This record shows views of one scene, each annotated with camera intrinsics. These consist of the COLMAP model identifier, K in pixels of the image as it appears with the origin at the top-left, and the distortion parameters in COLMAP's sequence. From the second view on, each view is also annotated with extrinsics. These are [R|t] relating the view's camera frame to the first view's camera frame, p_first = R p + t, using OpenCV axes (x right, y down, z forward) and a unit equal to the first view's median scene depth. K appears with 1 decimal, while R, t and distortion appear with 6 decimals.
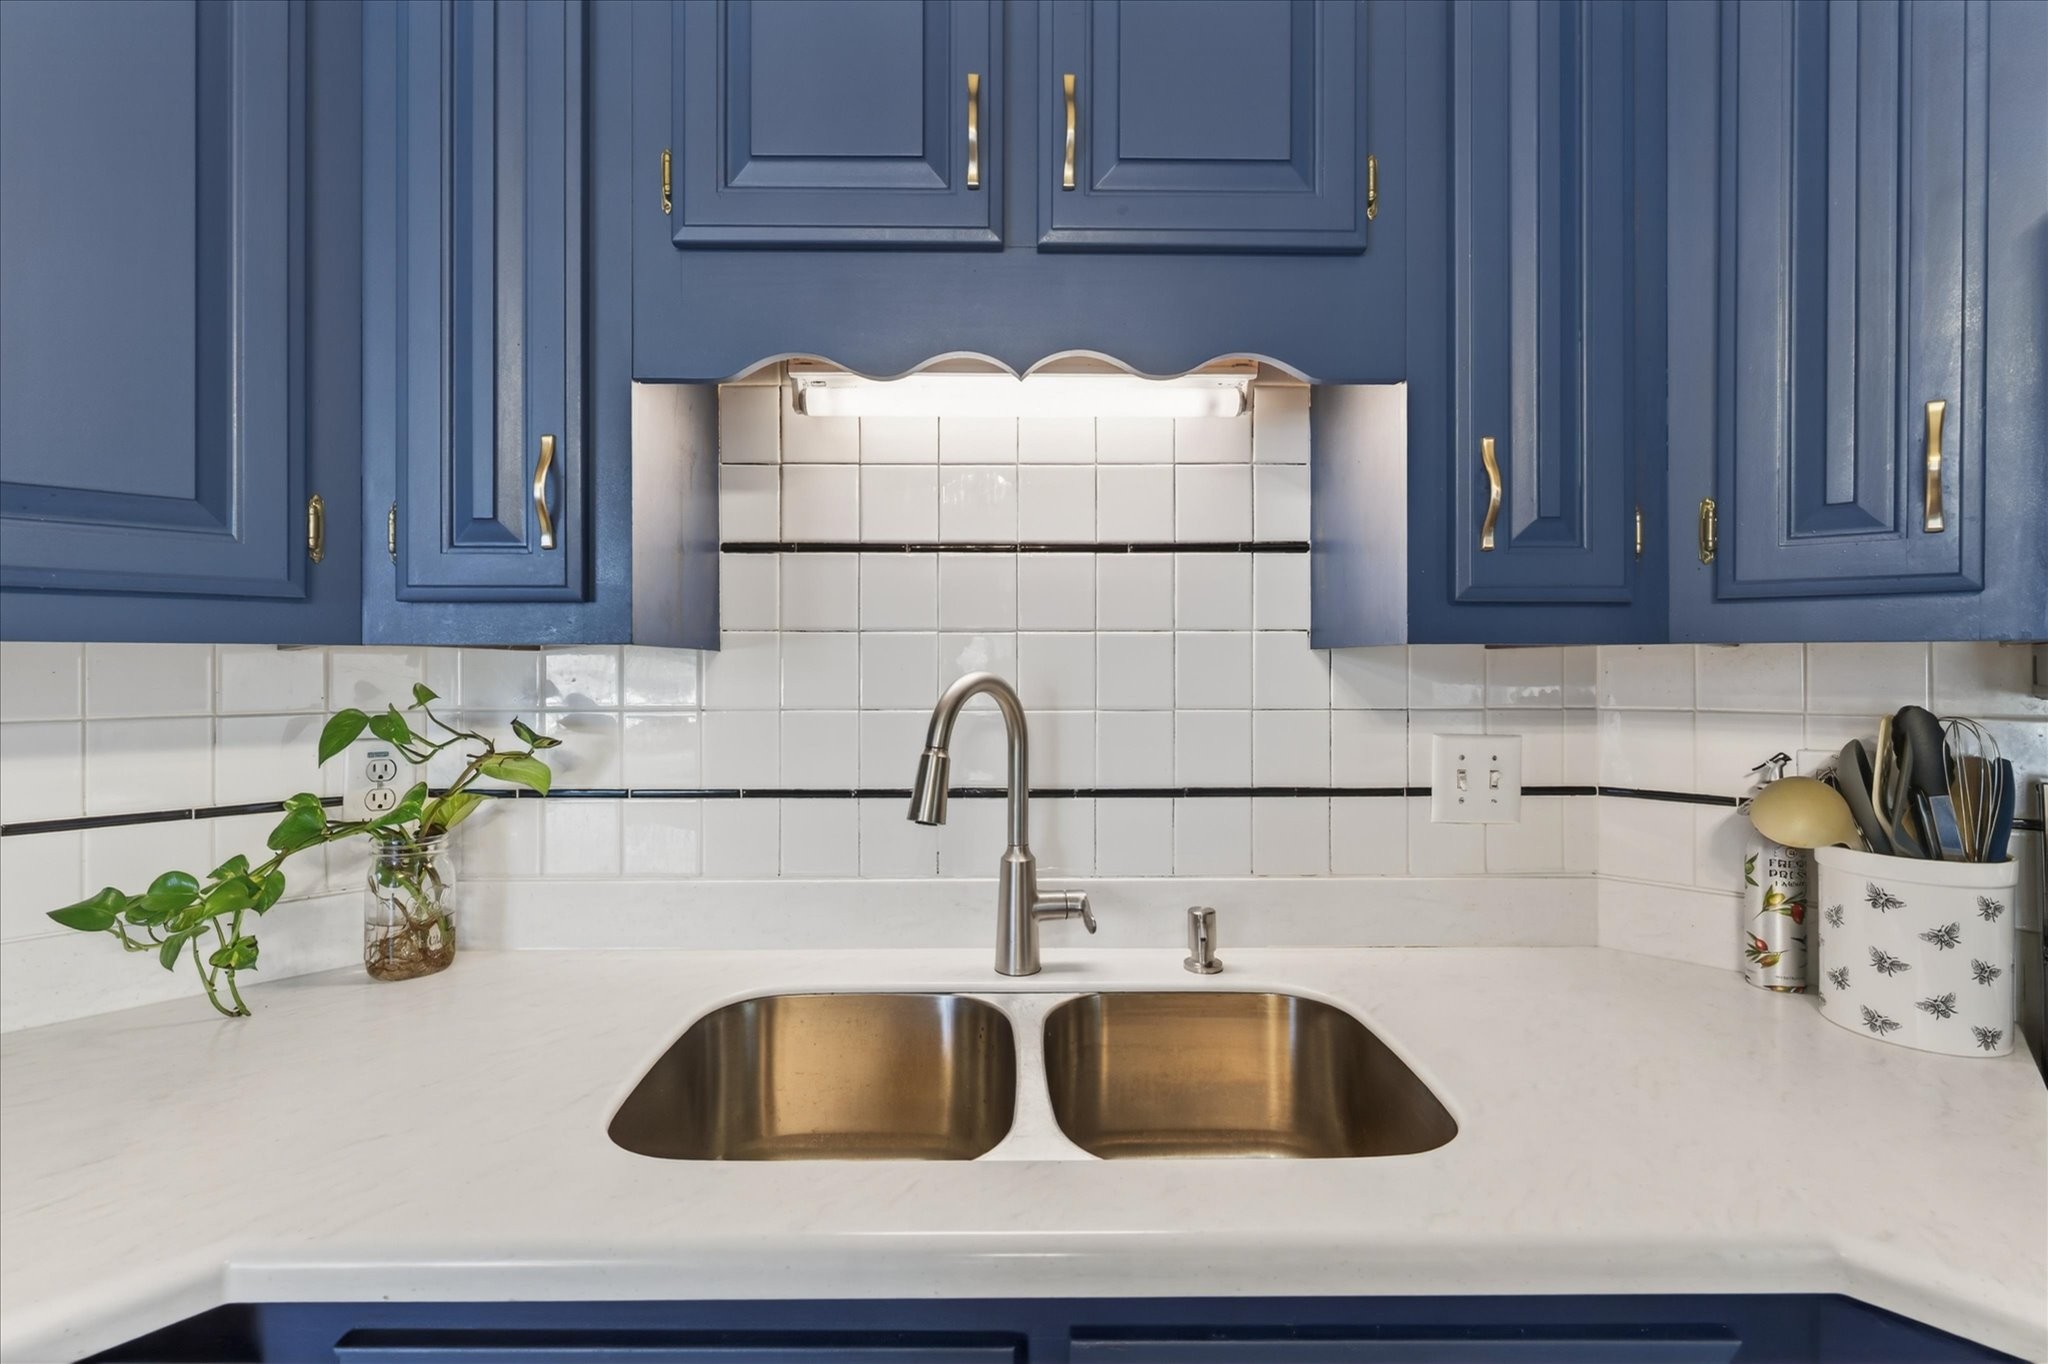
lens RADIAL K [[939.4, 0, 969.8], [0, 939.4, 671.1], [0, 0, 1]] dist [0.000675, 0.000162]
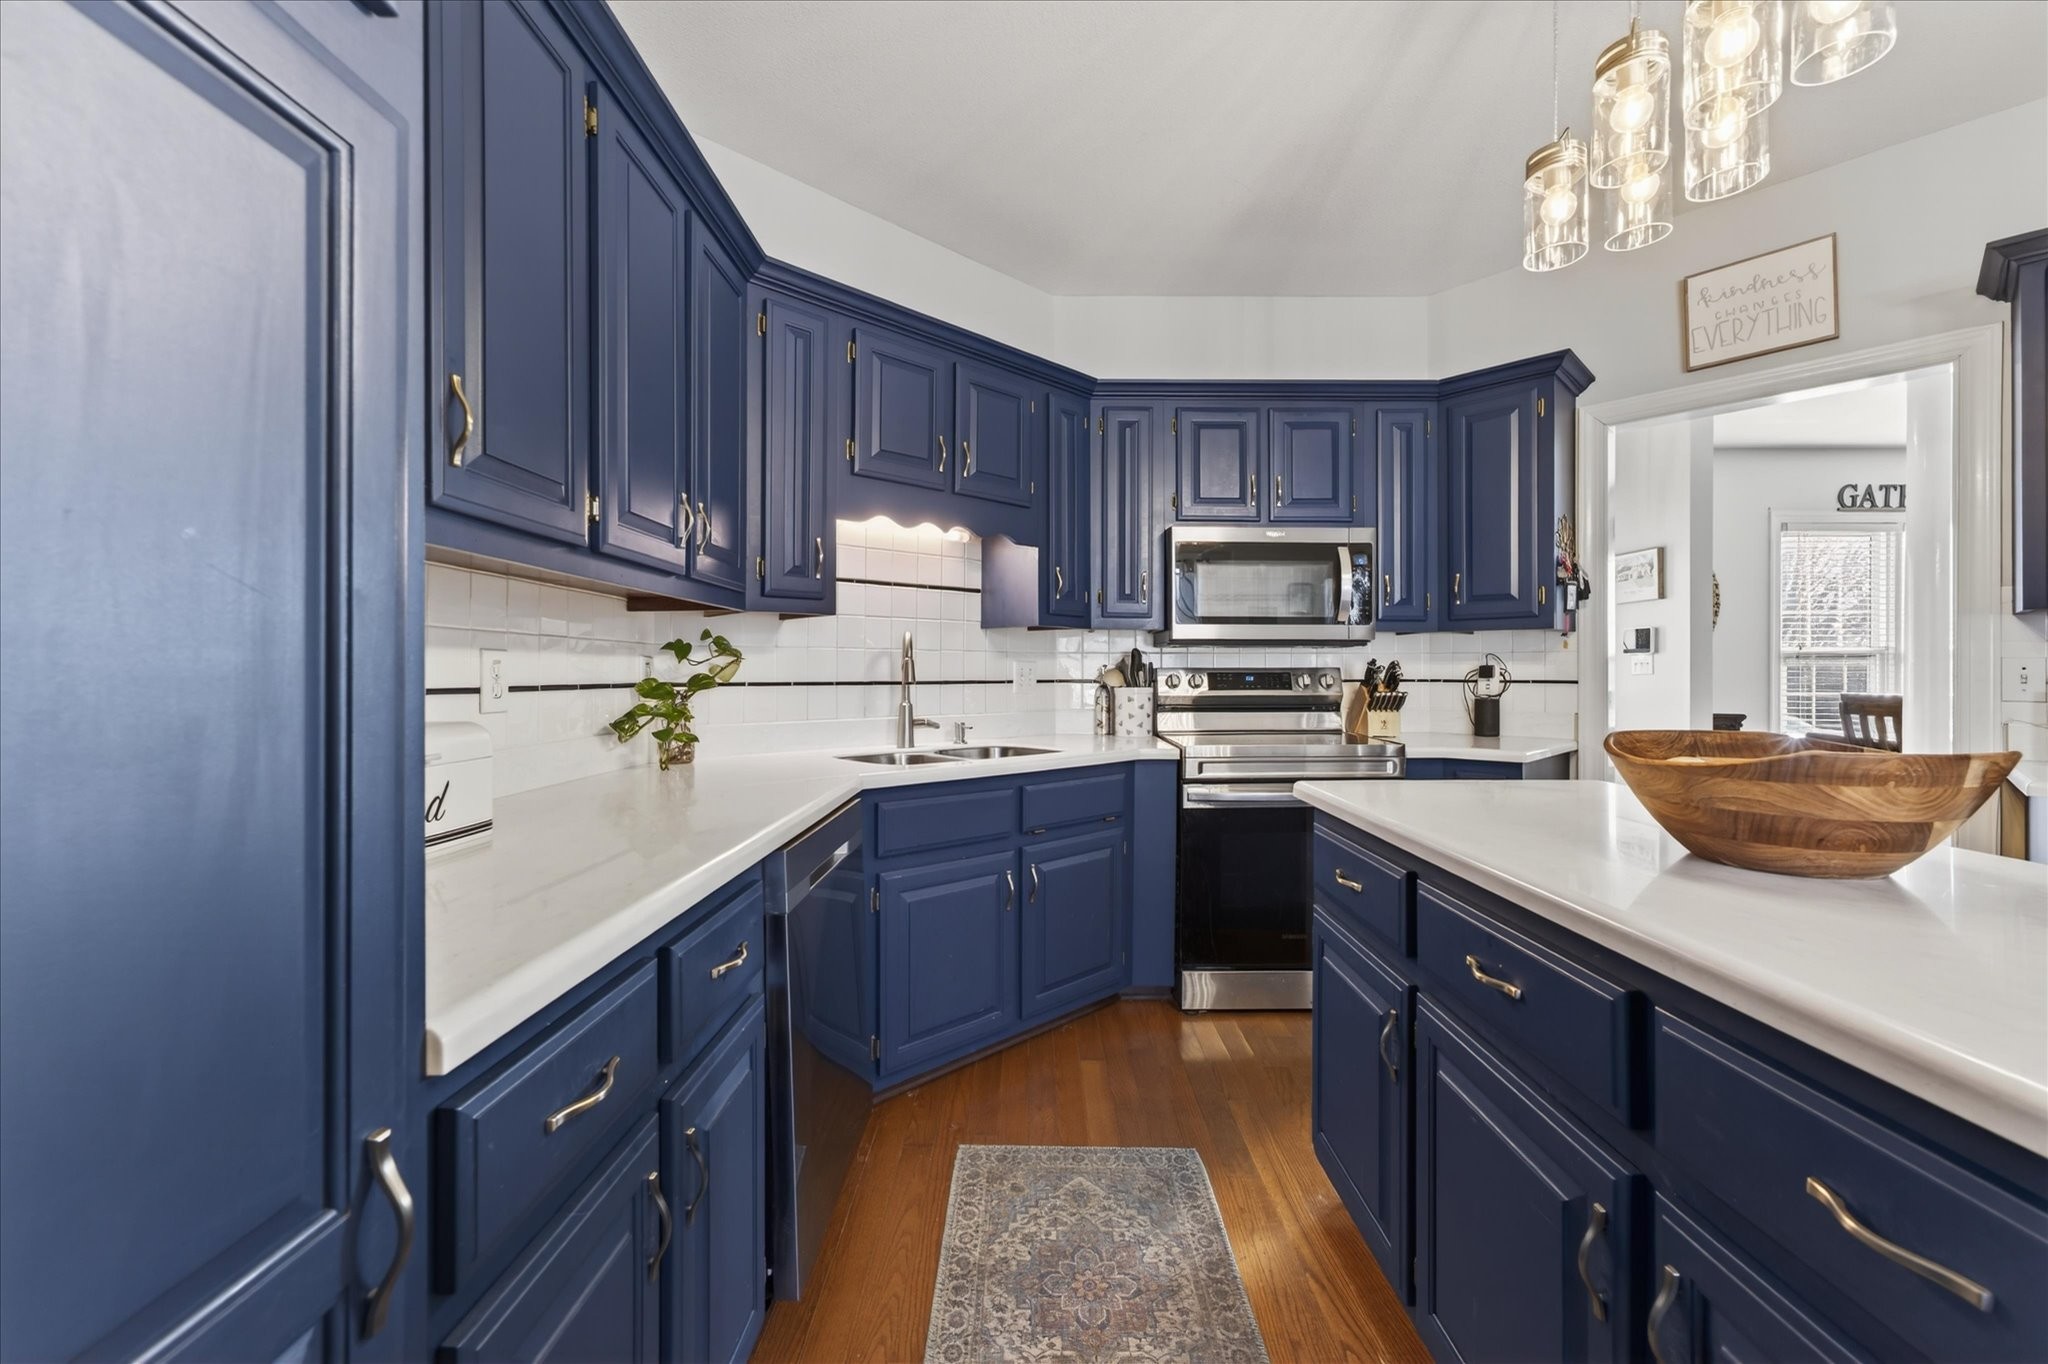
lens RADIAL K [[846.9, 0, 1028.4], [0, 846.9, 651.2], [0, 0, 1]] dist [0.000607, 0.000483]
pose [[0.721101, 0.018390, 0.692586, -1.433643], [-0.003940, 0.999740, -0.022444, 0.110320], [-0.692819, 0.013456, 0.720986, -0.997142]]
